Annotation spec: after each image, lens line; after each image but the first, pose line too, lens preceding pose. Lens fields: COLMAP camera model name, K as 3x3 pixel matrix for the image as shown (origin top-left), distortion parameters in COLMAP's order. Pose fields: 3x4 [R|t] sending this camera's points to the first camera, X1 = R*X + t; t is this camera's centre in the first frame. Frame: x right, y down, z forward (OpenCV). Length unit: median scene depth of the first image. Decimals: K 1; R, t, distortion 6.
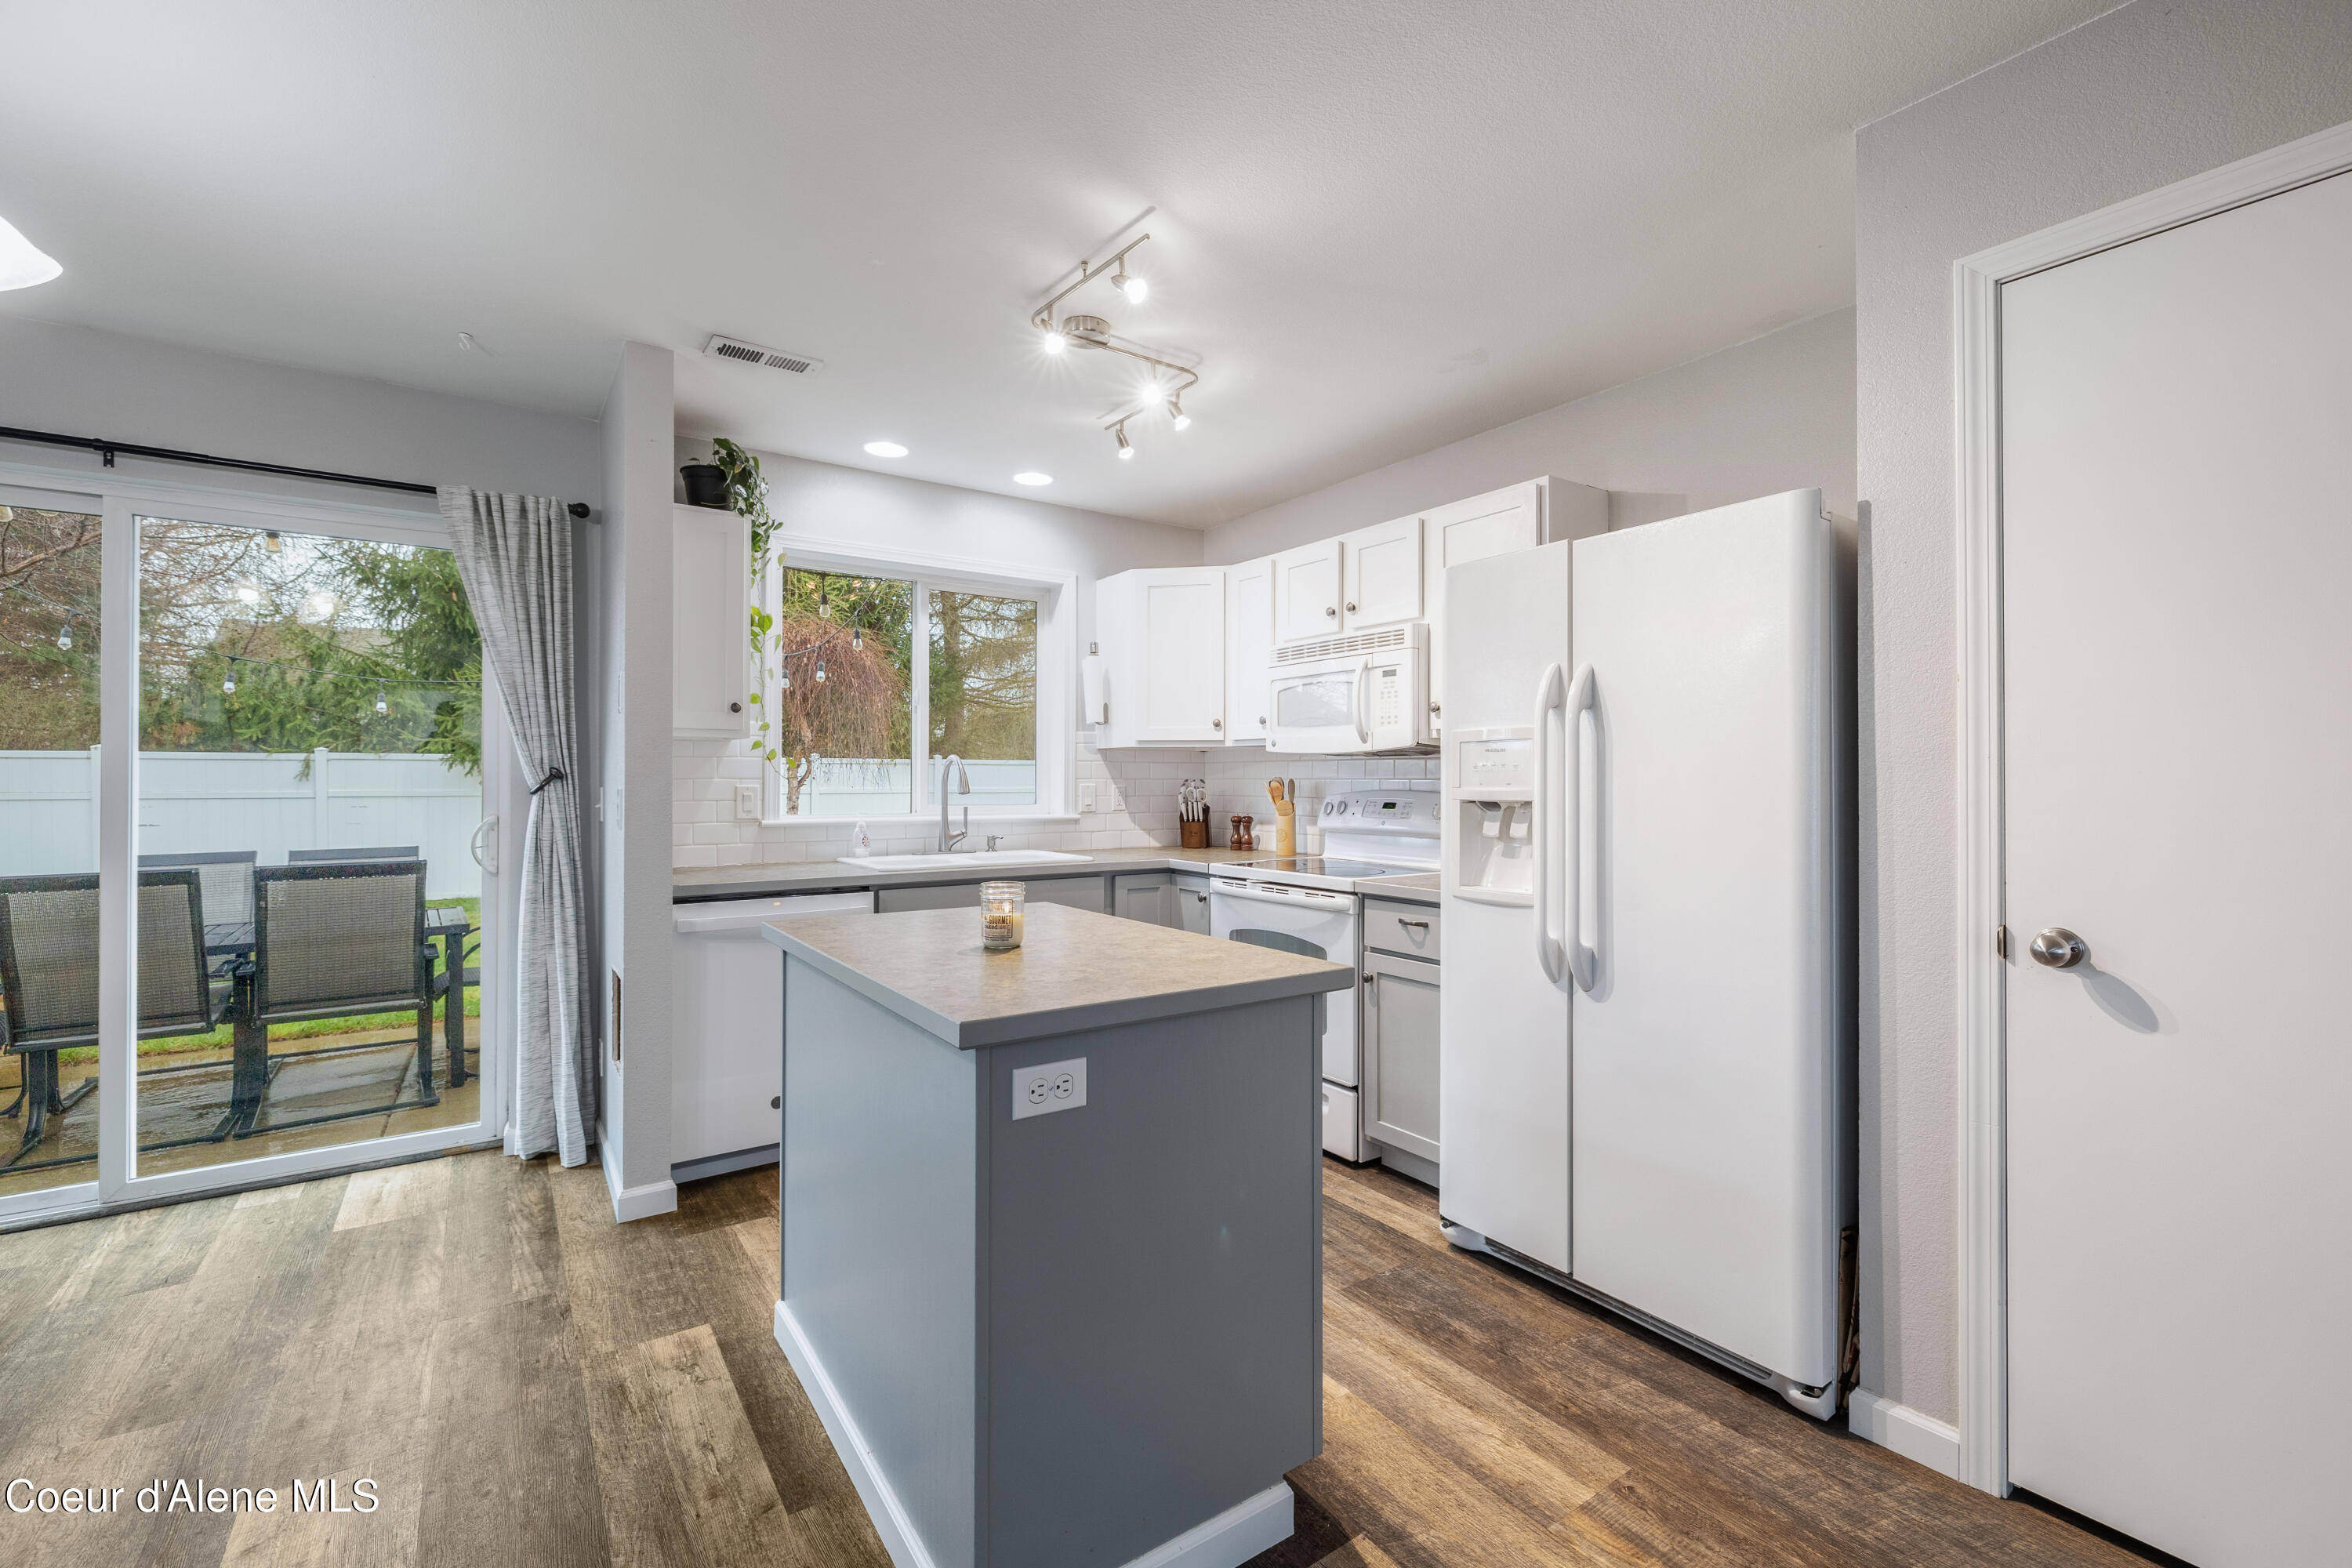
lens RADIAL K [[989.4, 0, 1183.0], [0, 989.4, 776.4], [0, 0, 1]] dist [-0.002302, -0.000199]
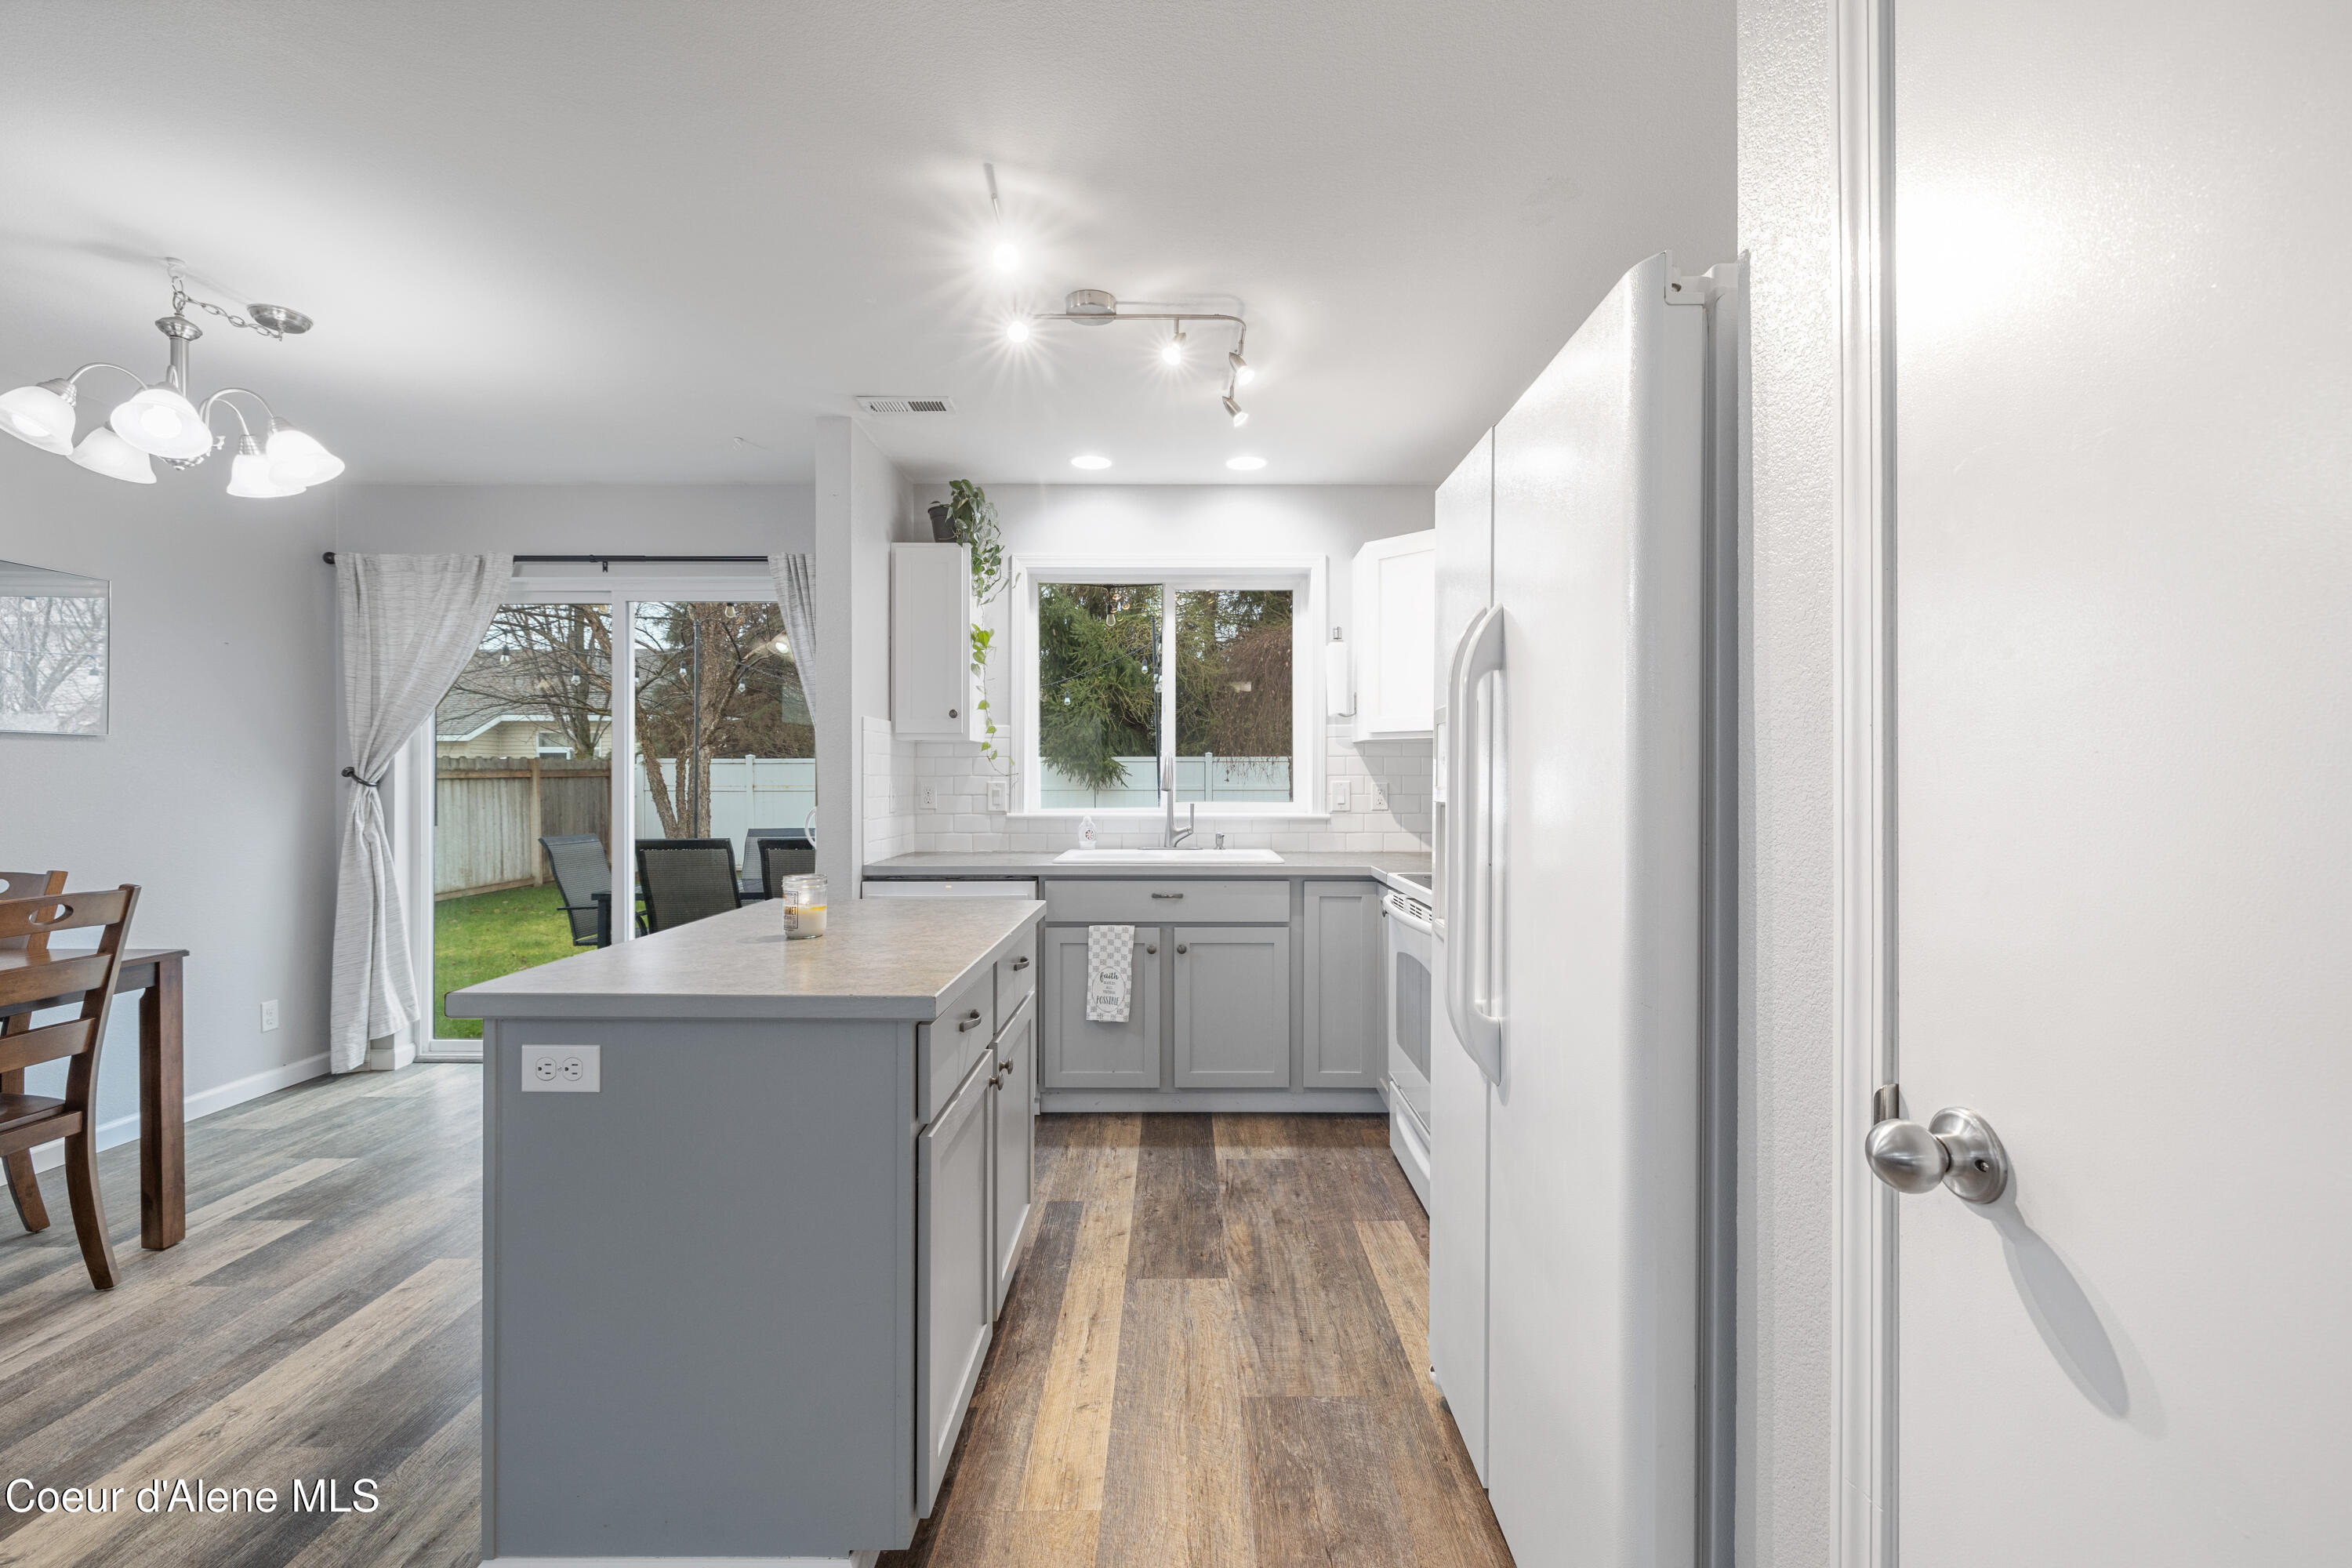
lens RADIAL K [[984.5, 0, 1177.8], [0, 984.5, 778.9], [0, 0, 1]] dist [-0.001535, -0.000628]
pose [[0.818606, -0.000163, -0.574355, 0.451178], [0.003030, 0.999987, 0.004036, 0.002080], [0.574347, -0.005044, 0.818596, 0.234106]]
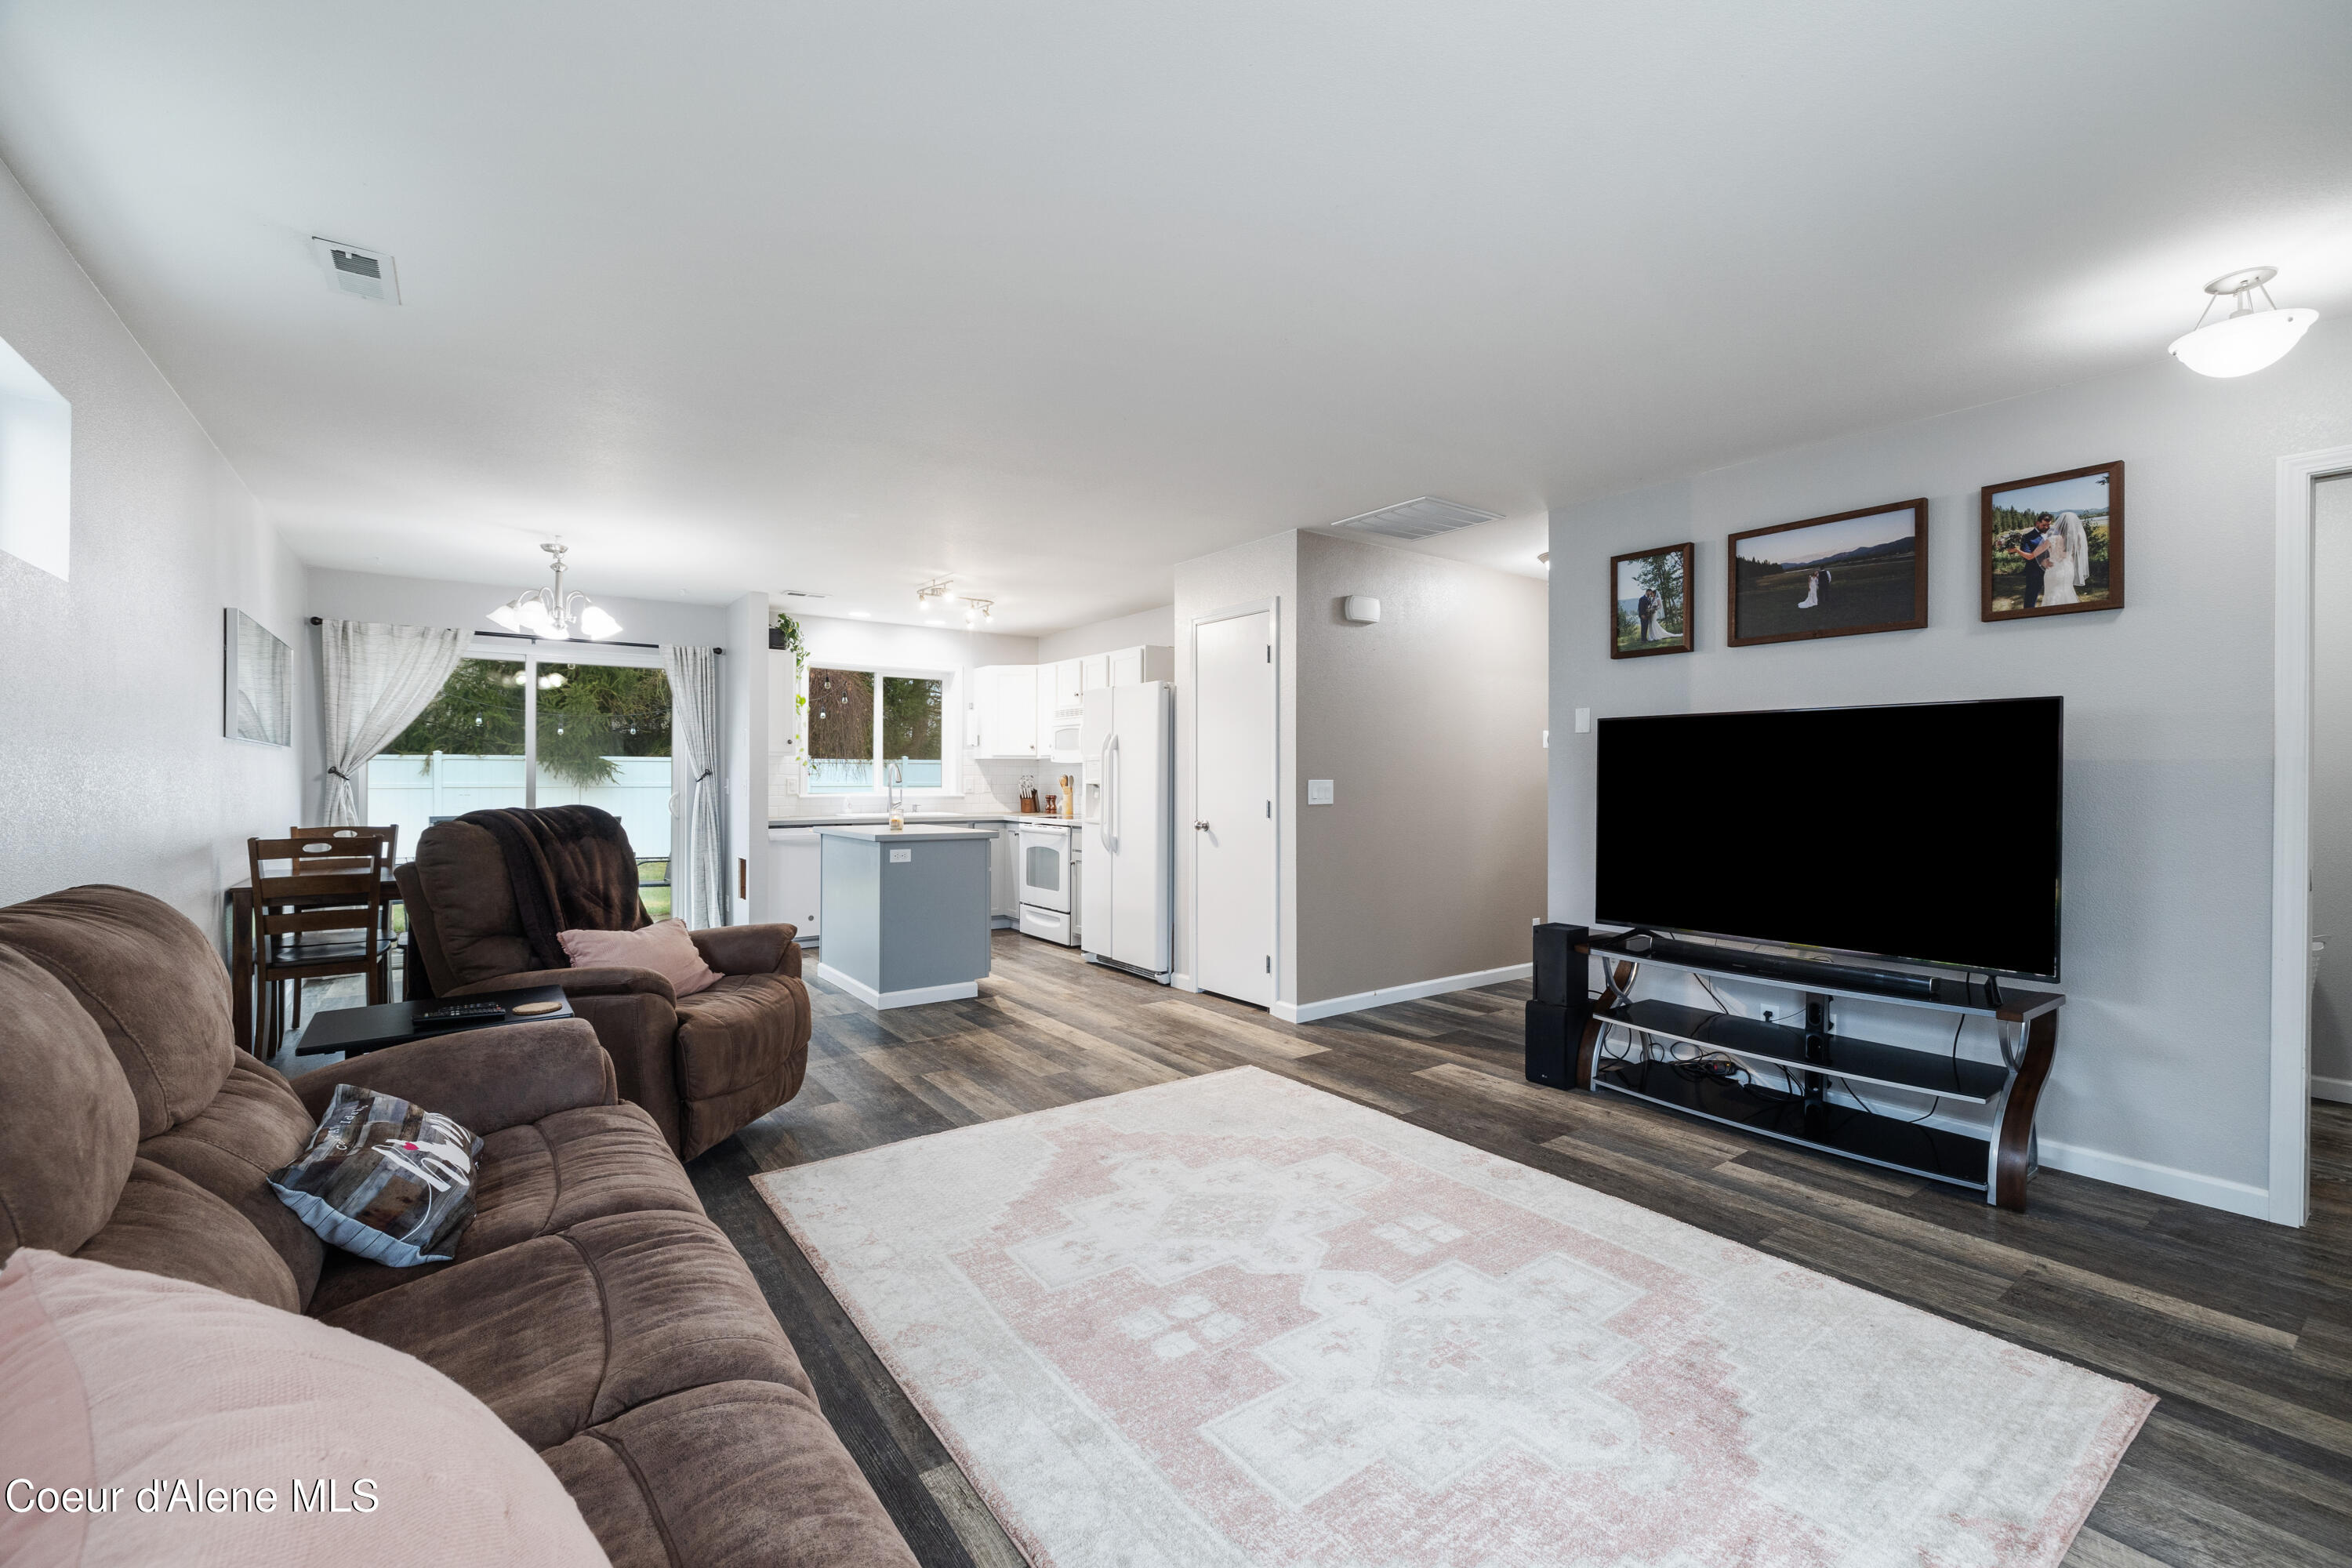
lens RADIAL K [[984.5, 0, 1177.8], [0, 984.5, 778.9], [0, 0, 1]] dist [-0.001535, -0.000628]
pose [[0.999884, 0.002009, 0.015065, 0.394200], [-0.002092, 0.999983, 0.005478, -0.002288], [-0.015054, -0.005508, 0.999872, -1.261590]]
